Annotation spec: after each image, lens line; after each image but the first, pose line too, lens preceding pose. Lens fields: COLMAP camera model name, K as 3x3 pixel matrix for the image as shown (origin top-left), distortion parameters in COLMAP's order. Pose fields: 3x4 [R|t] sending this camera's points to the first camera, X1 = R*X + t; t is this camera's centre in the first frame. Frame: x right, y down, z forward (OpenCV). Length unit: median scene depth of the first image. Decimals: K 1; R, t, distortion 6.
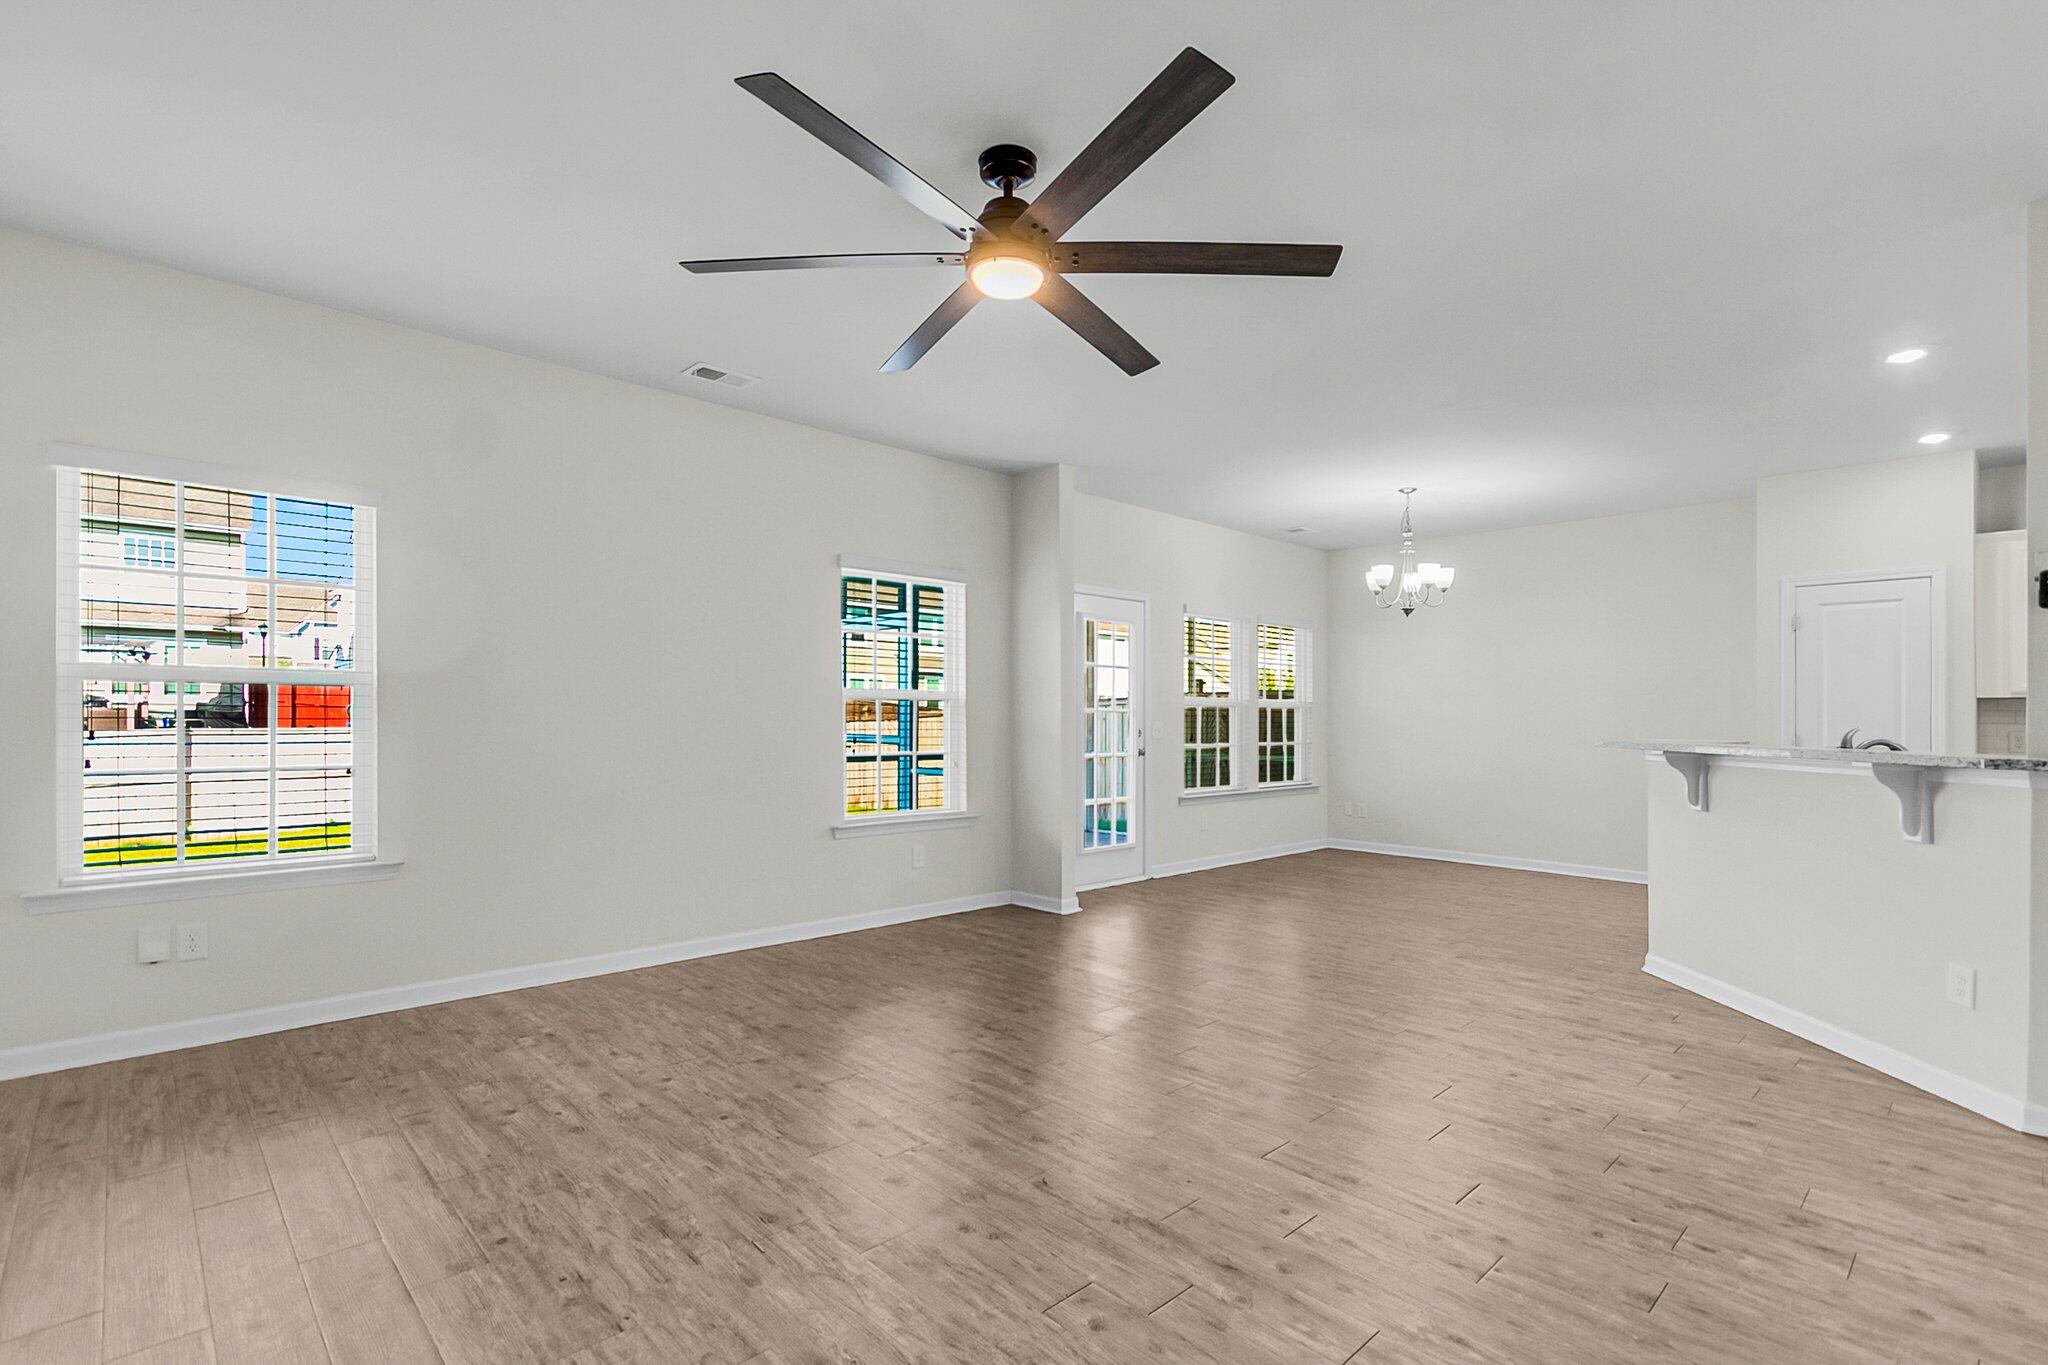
lens RADIAL K [[945.1, 0, 1022.9], [0, 945.1, 697.1], [0, 0, 1]] dist [-0.000089, 0.000008]
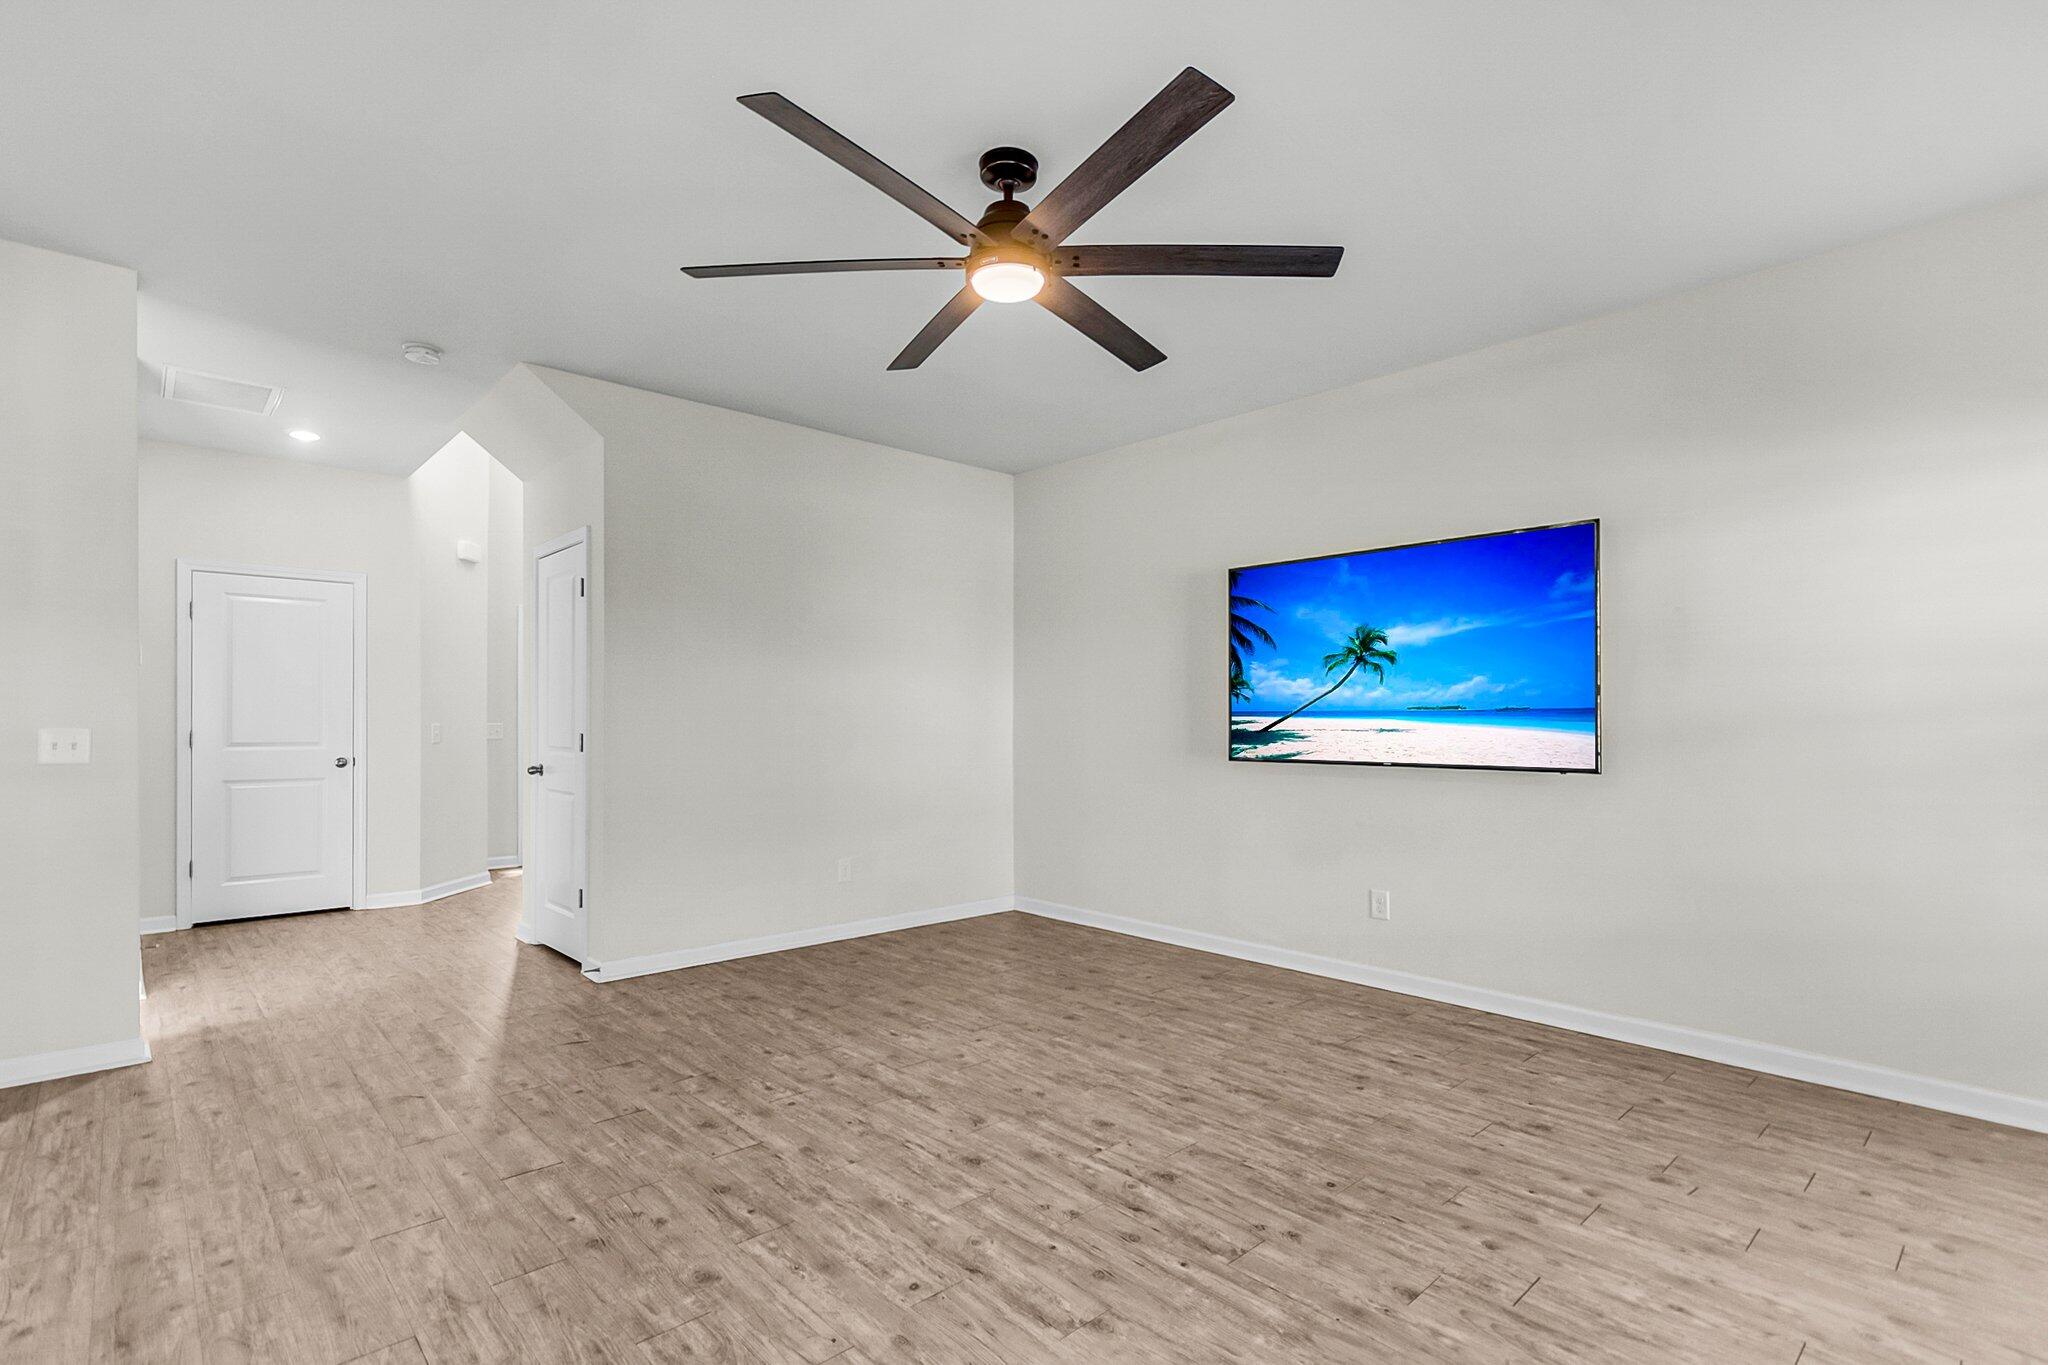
lens RADIAL K [[974.3, 0, 1030.6], [0, 974.3, 702.3], [0, 0, 1]] dist [0.002350, 0.000275]
pose [[-0.999896, -0.012088, 0.007924, -0.039039], [-0.012409, 0.999047, -0.041845, 0.039749], [-0.007411, -0.041939, -0.999093, 1.812037]]
